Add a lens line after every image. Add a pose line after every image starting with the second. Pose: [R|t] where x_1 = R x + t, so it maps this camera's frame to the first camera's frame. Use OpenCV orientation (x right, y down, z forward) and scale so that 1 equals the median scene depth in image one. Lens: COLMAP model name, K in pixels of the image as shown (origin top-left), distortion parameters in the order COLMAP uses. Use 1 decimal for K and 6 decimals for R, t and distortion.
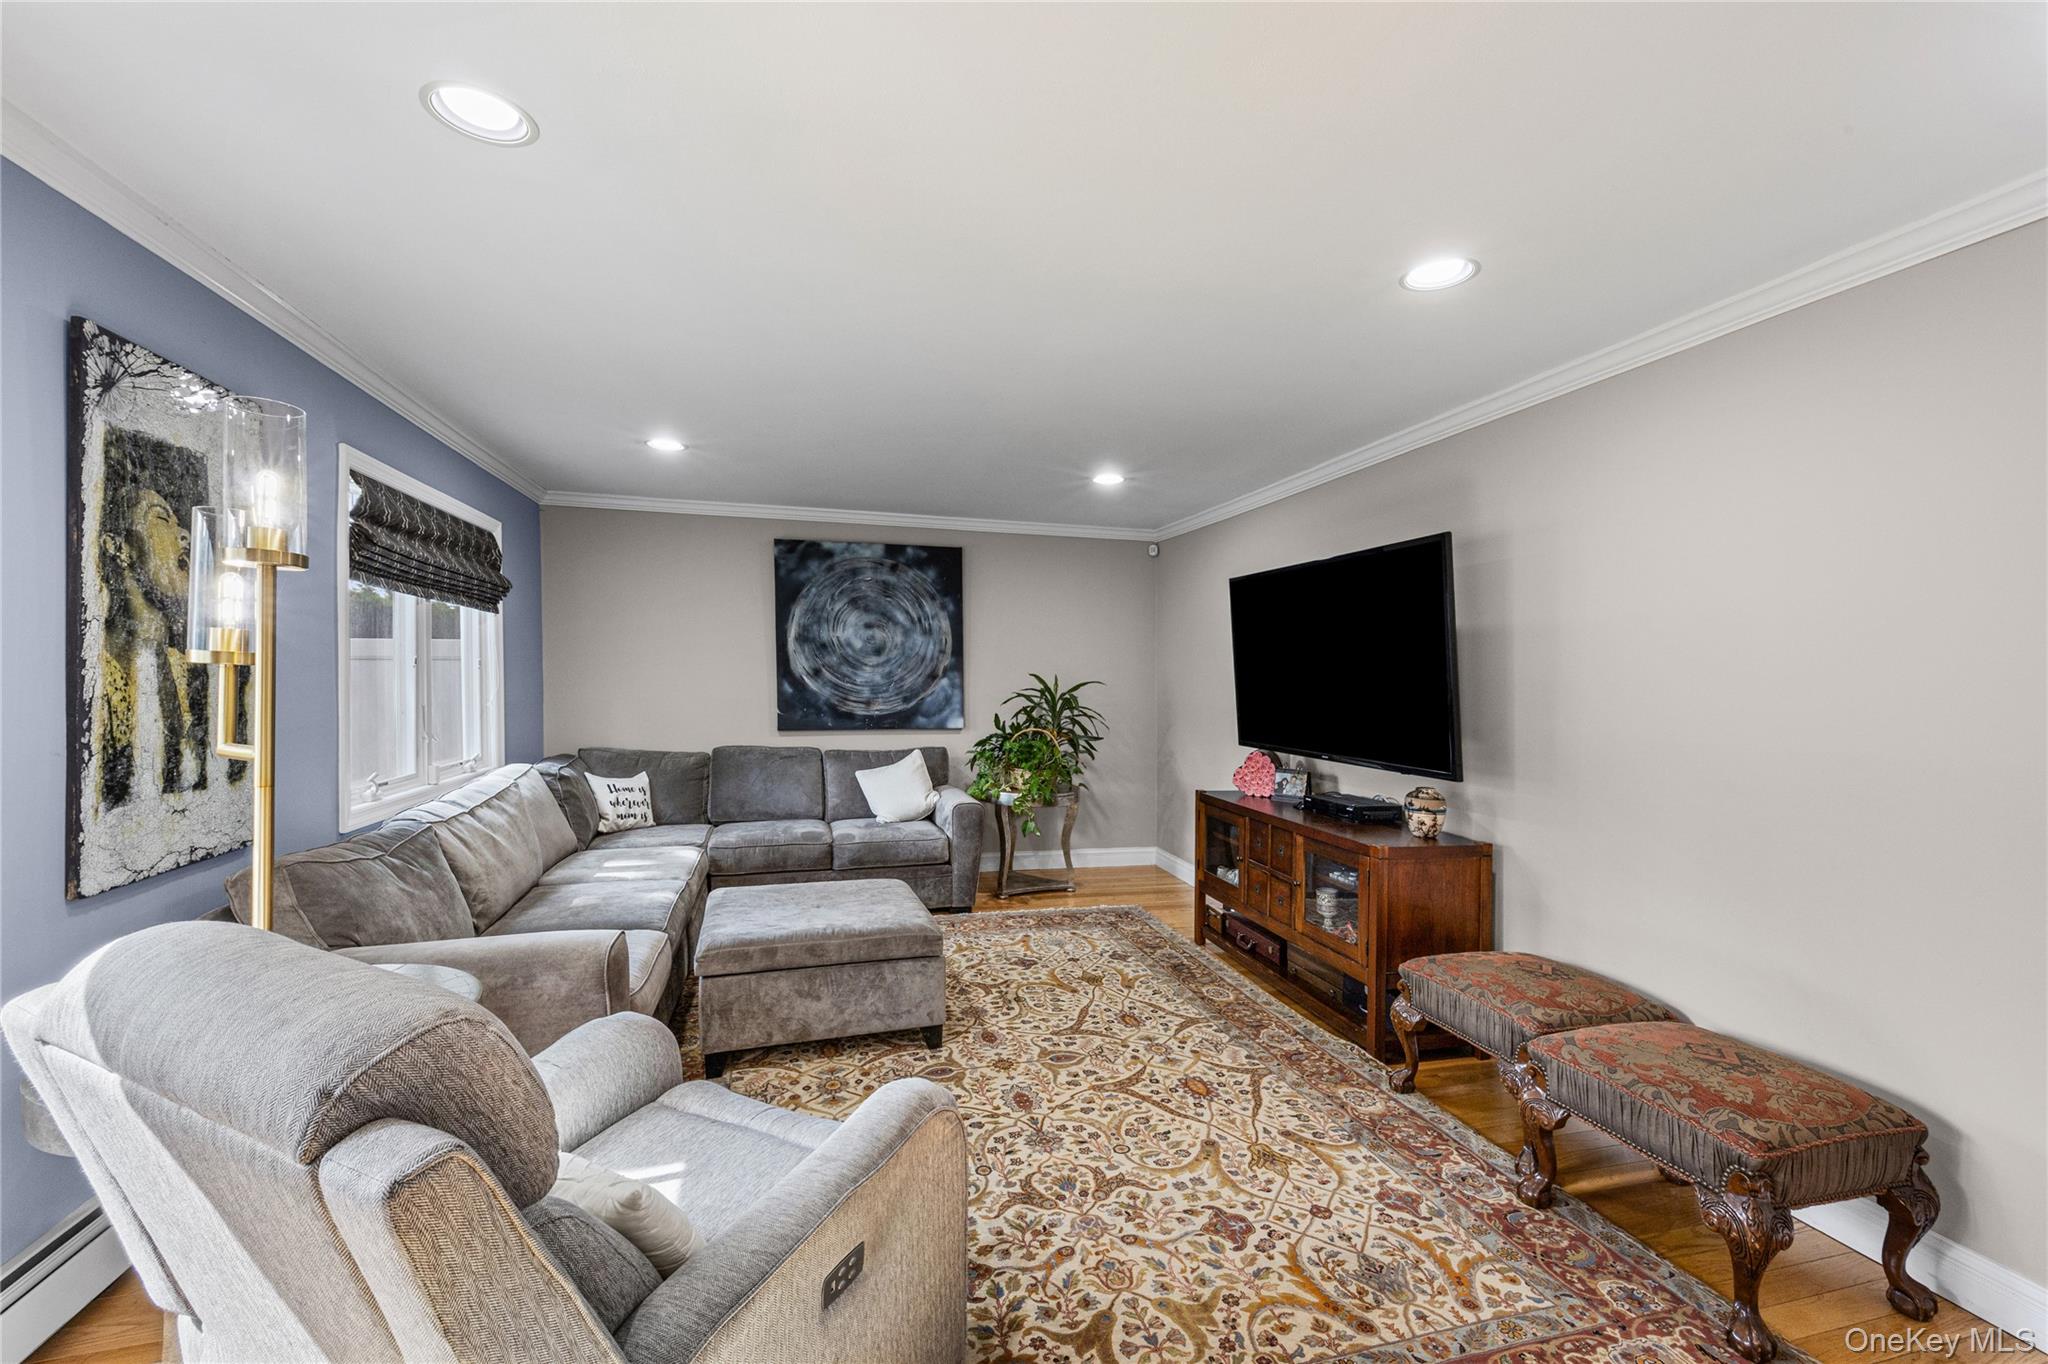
lens RADIAL K [[836.6, 0, 1022.1], [0, 836.6, 688.3], [0, 0, 1]] dist [0.009123, -0.001163]
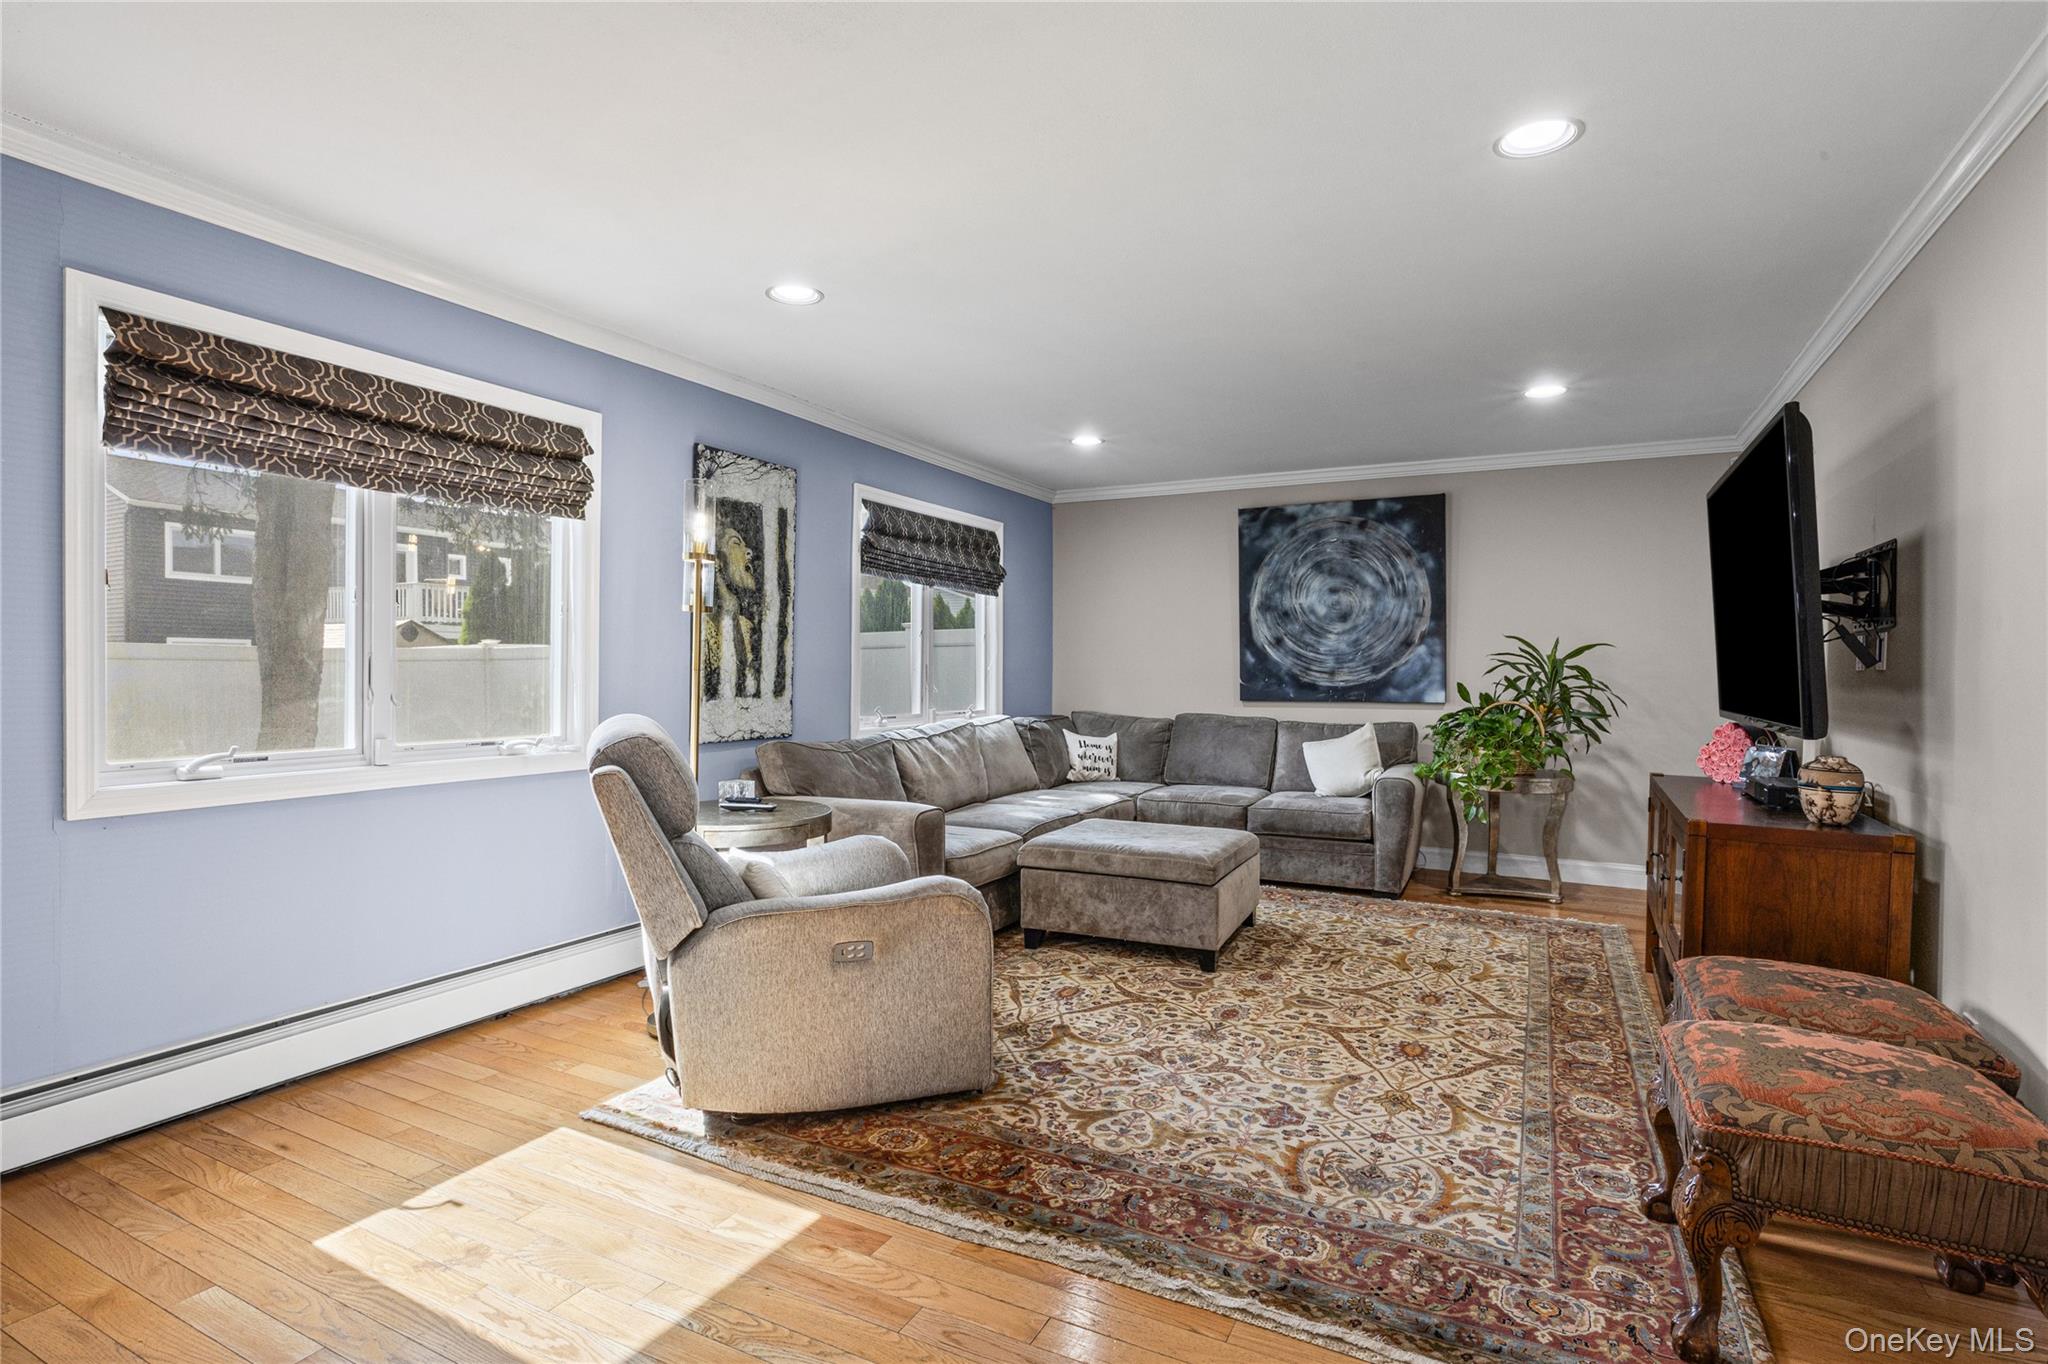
lens RADIAL K [[1012.7, 0, 1021.1], [0, 1012.7, 691.1], [0, 0, 1]] dist [-0.011080, 0.001132]
pose [[0.733930, 0.005801, -0.679201, 0.597119], [-0.007413, 0.999972, 0.000531, 0.071953], [0.679185, 0.004646, 0.733952, -0.113222]]
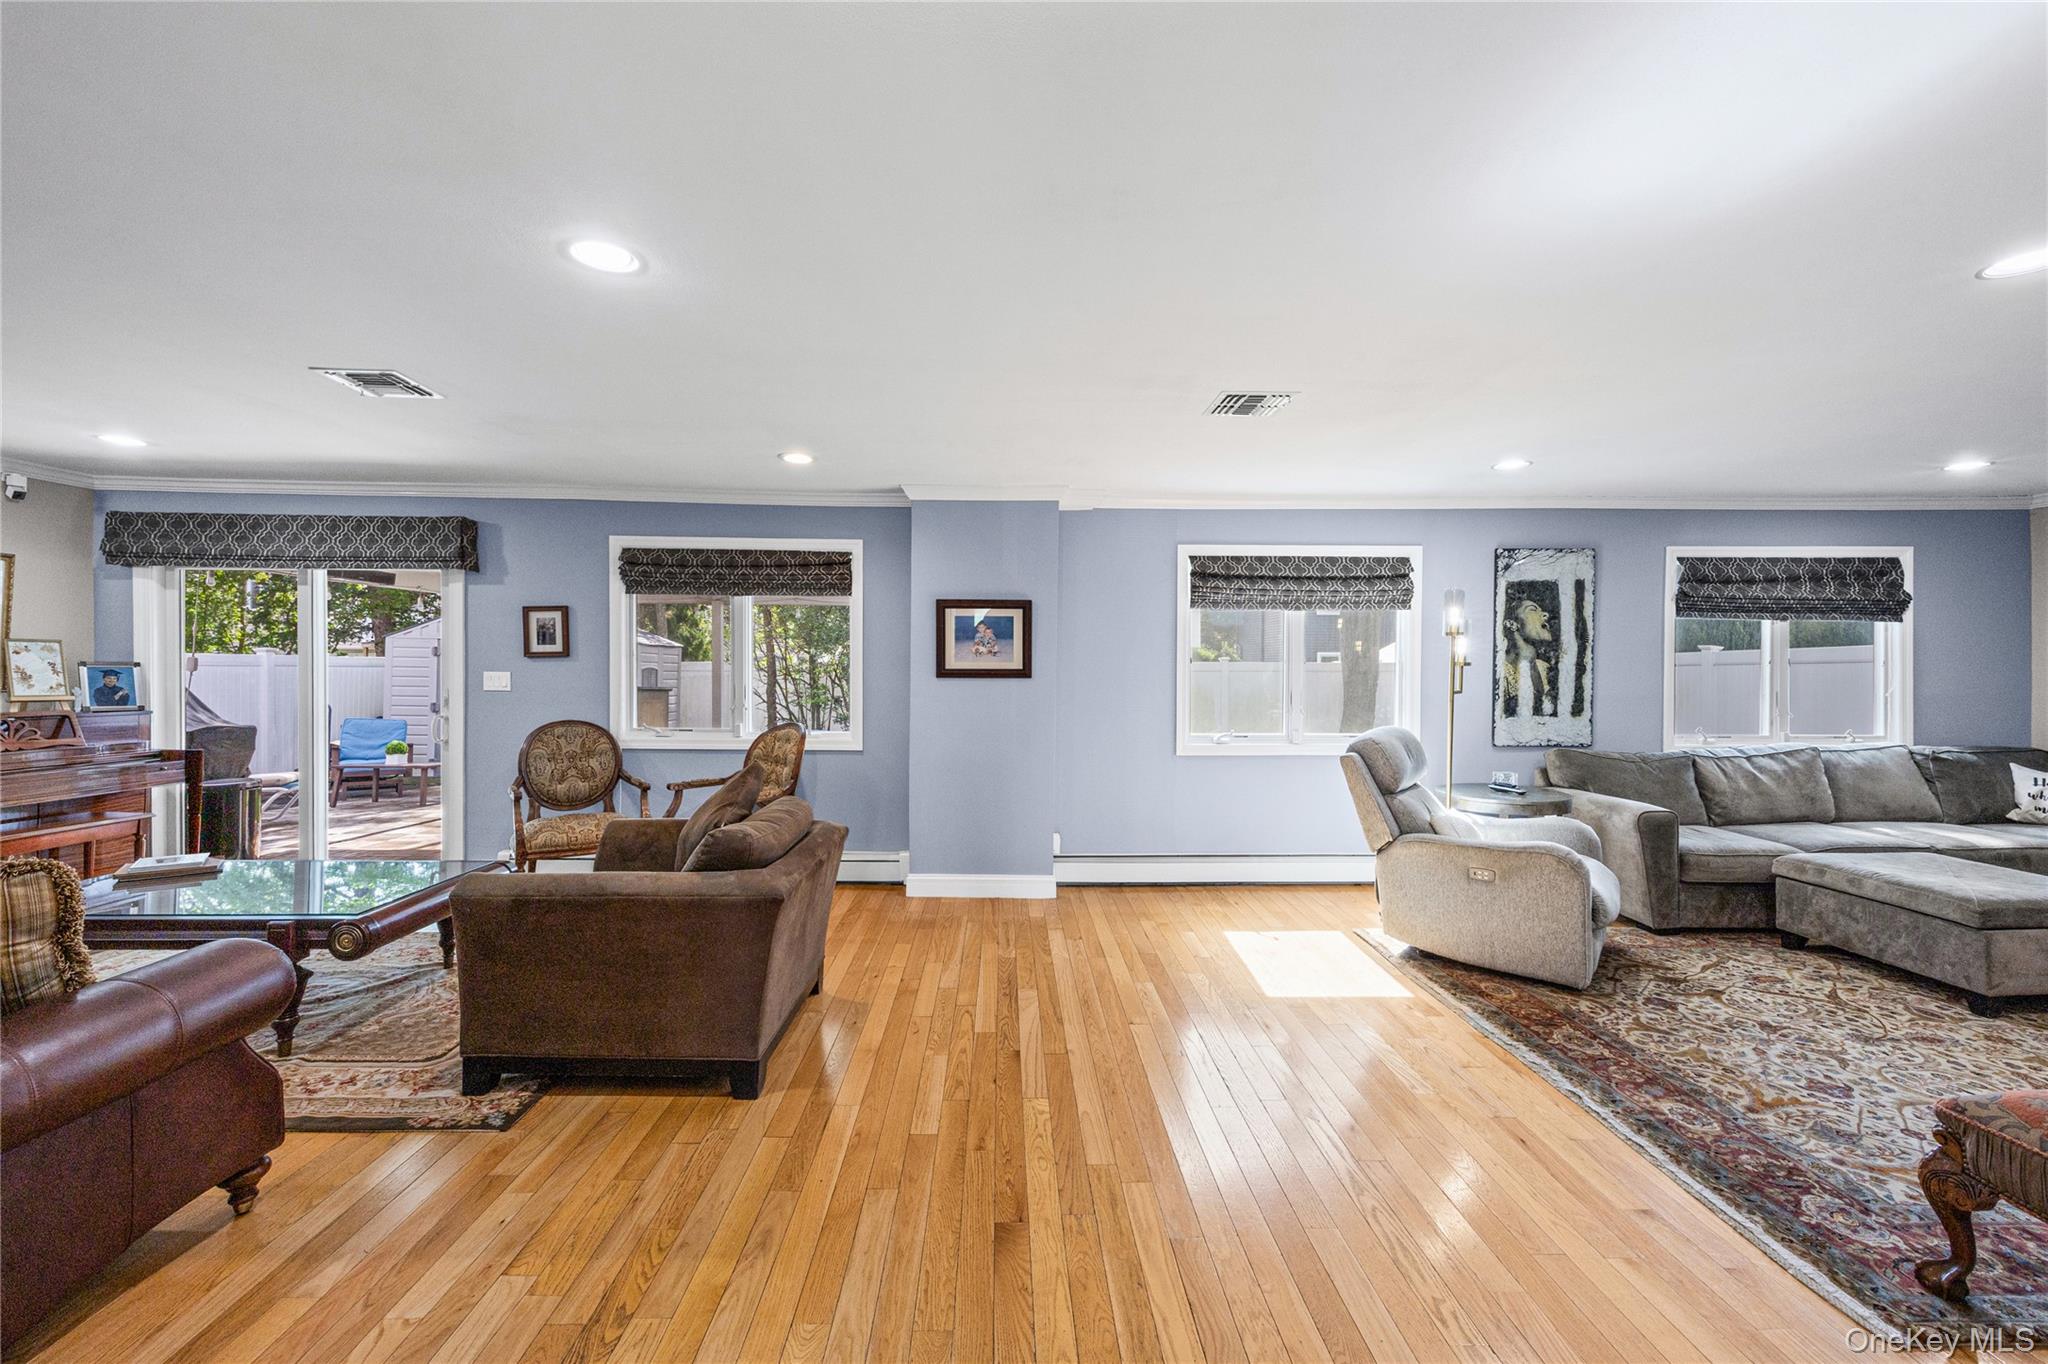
lens RADIAL K [[836.6, 0, 1017.2], [0, 836.6, 648.9], [0, 0, 1]] dist [0.009123, -0.001163]
pose [[-0.248168, -0.028658, -0.968293, 1.270266], [-0.019023, 0.999514, -0.024707, 0.009133], [0.968530, 0.012289, -0.248593, 0.065845]]
